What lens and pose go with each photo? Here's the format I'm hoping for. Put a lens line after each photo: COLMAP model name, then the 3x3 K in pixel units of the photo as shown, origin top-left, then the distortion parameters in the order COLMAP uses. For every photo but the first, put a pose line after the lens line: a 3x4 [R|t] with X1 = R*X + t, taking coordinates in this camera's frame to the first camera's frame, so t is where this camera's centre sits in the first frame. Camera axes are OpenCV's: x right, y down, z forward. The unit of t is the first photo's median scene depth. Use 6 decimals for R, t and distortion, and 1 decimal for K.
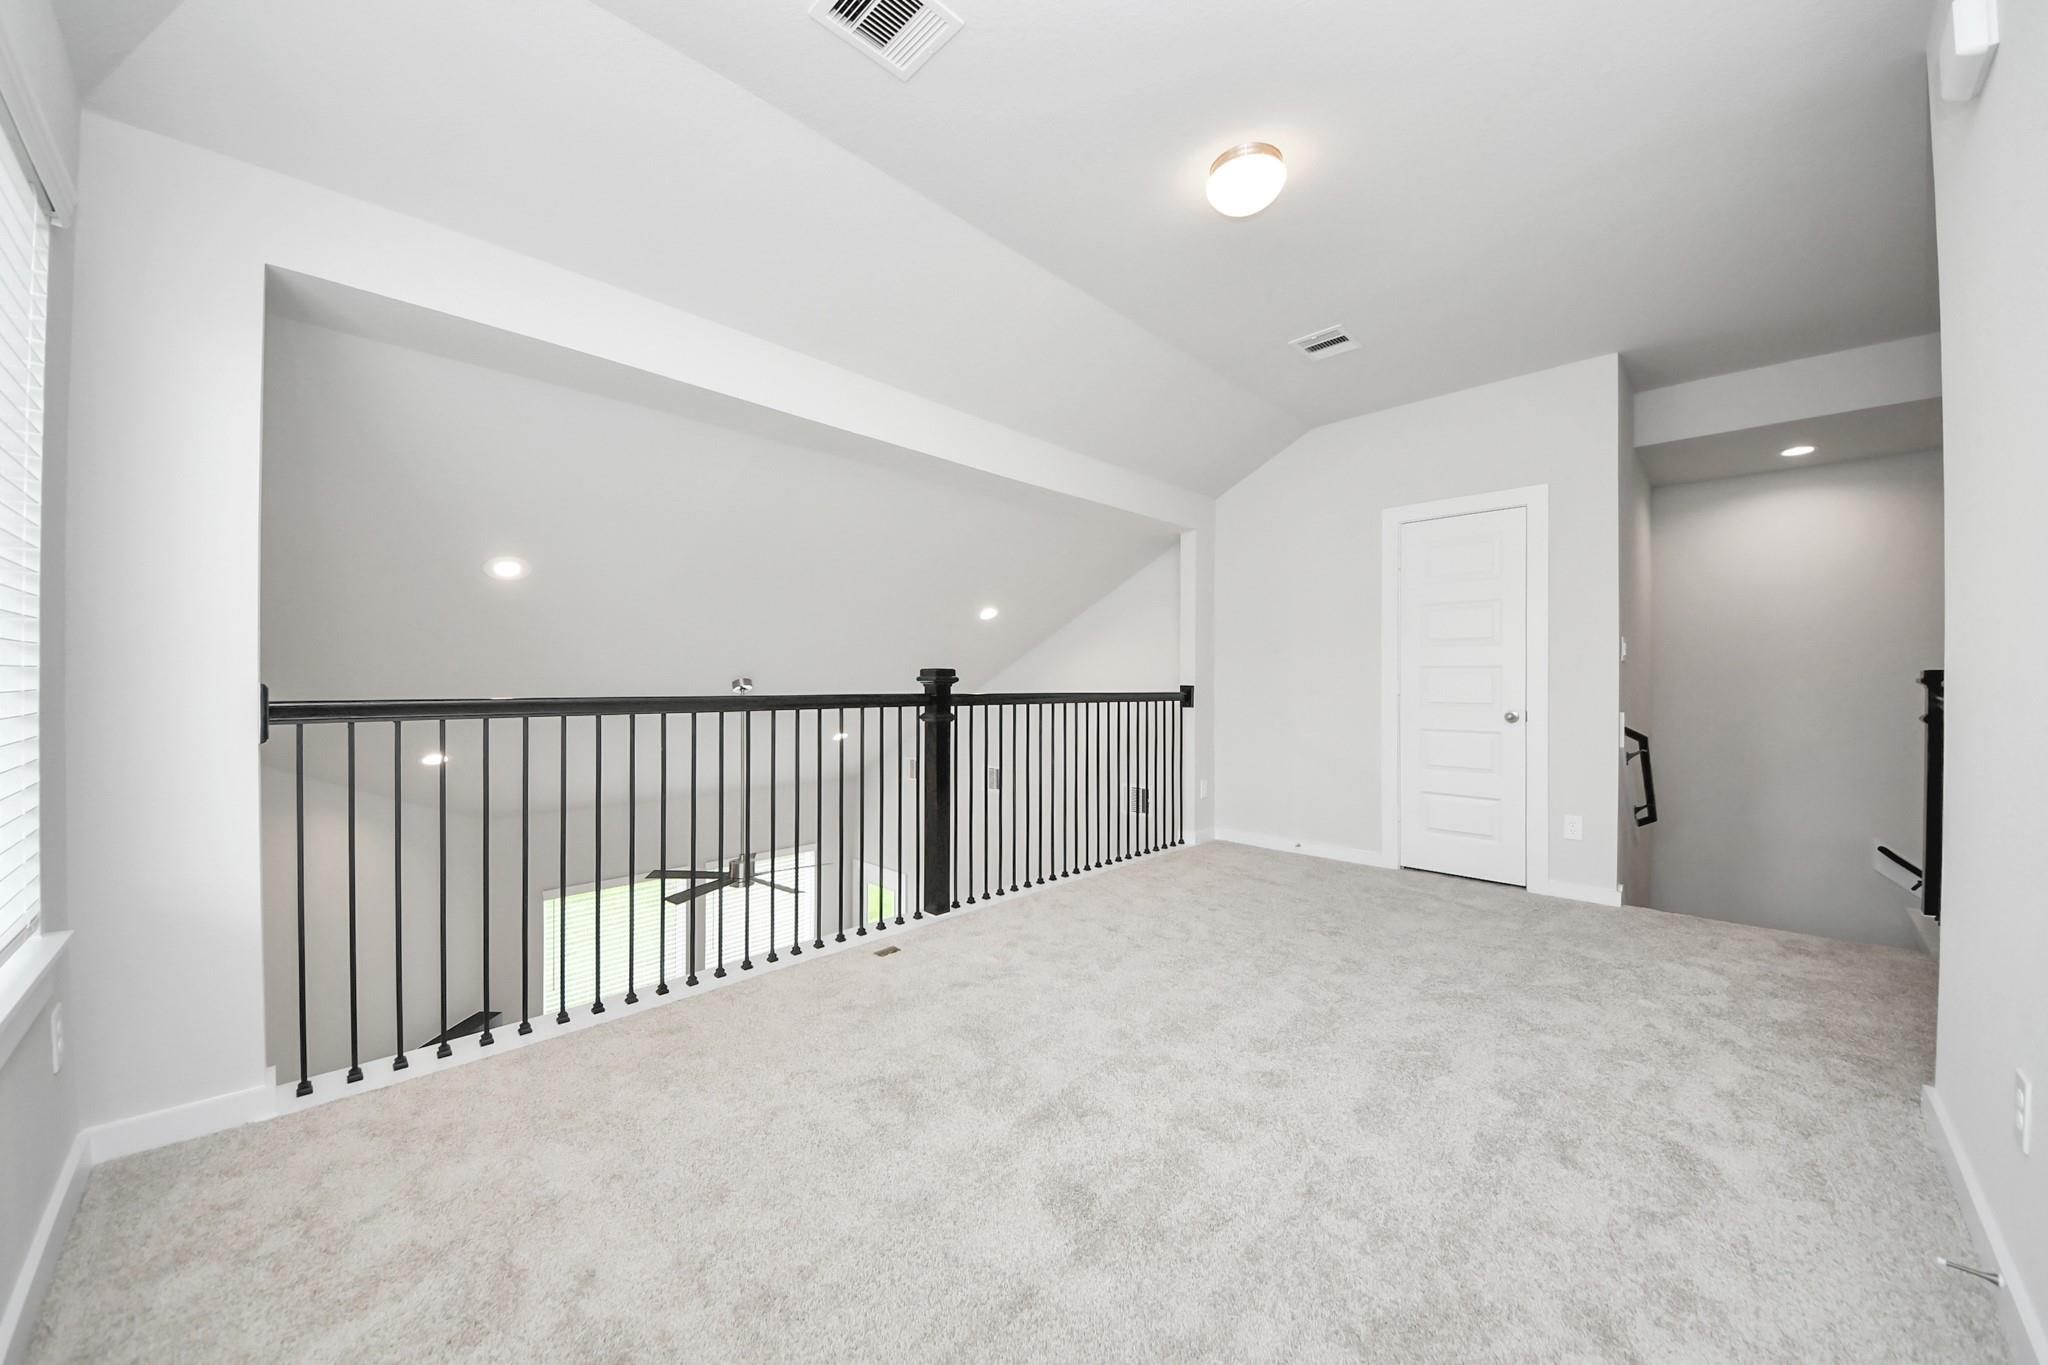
lens RADIAL K [[731.6, 0, 1014.5], [0, 731.6, 679.7], [0, 0, 1]] dist [0.043085, -0.024768]
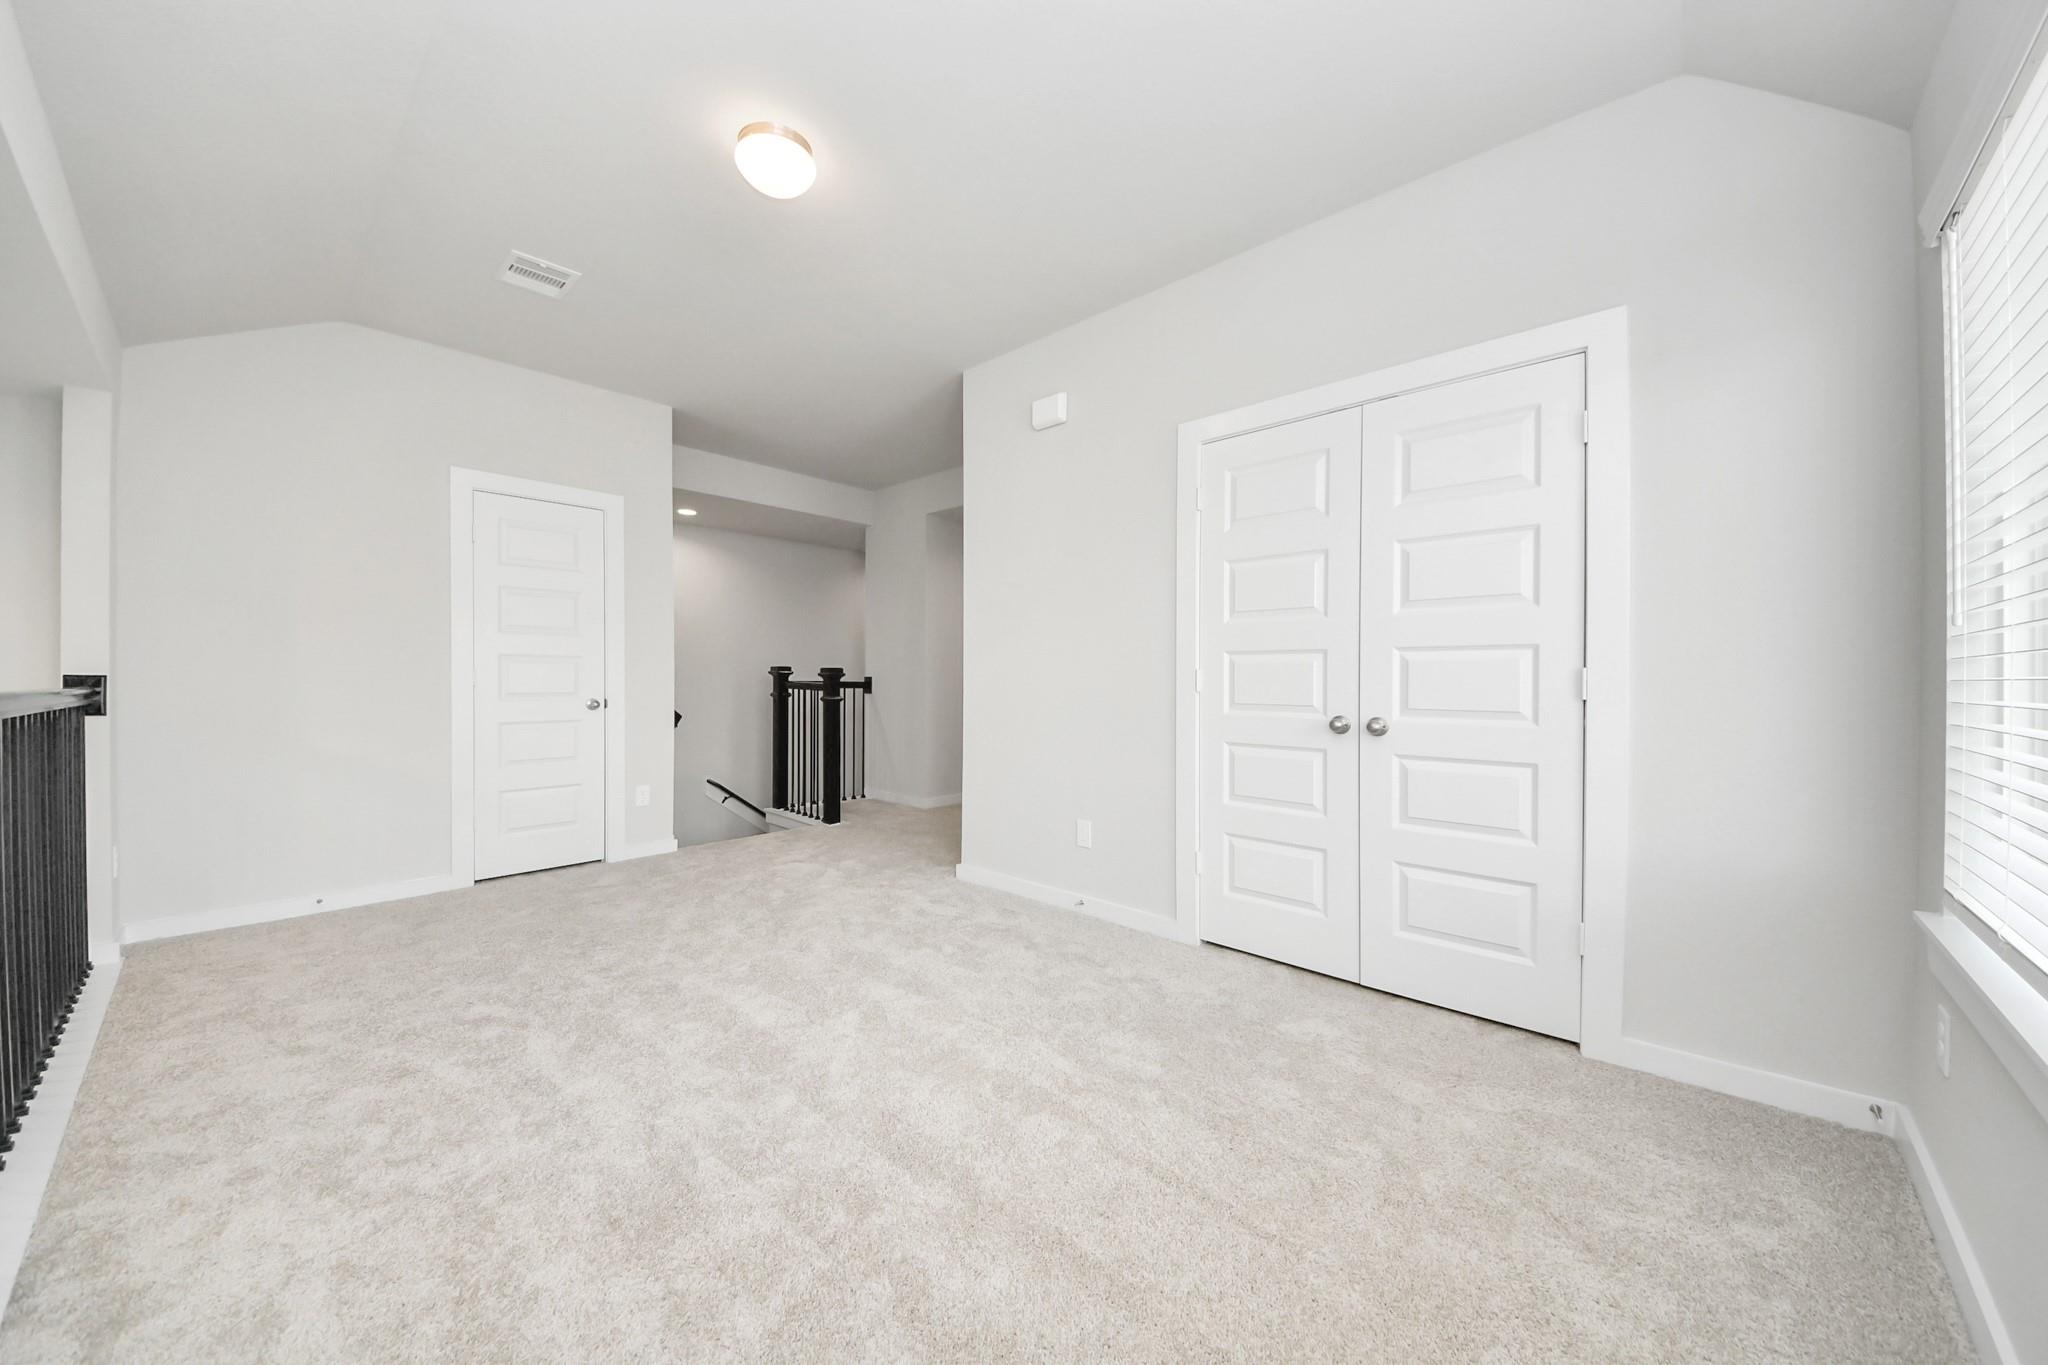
lens RADIAL K [[731.6, 0, 1014.5], [0, 731.6, 679.7], [0, 0, 1]] dist [0.043085, -0.024768]
pose [[-0.024774, -0.006545, 0.999672, -0.632494], [-0.003268, 0.999974, 0.006466, 0.008636], [-0.999688, -0.003106, -0.024795, 0.656265]]
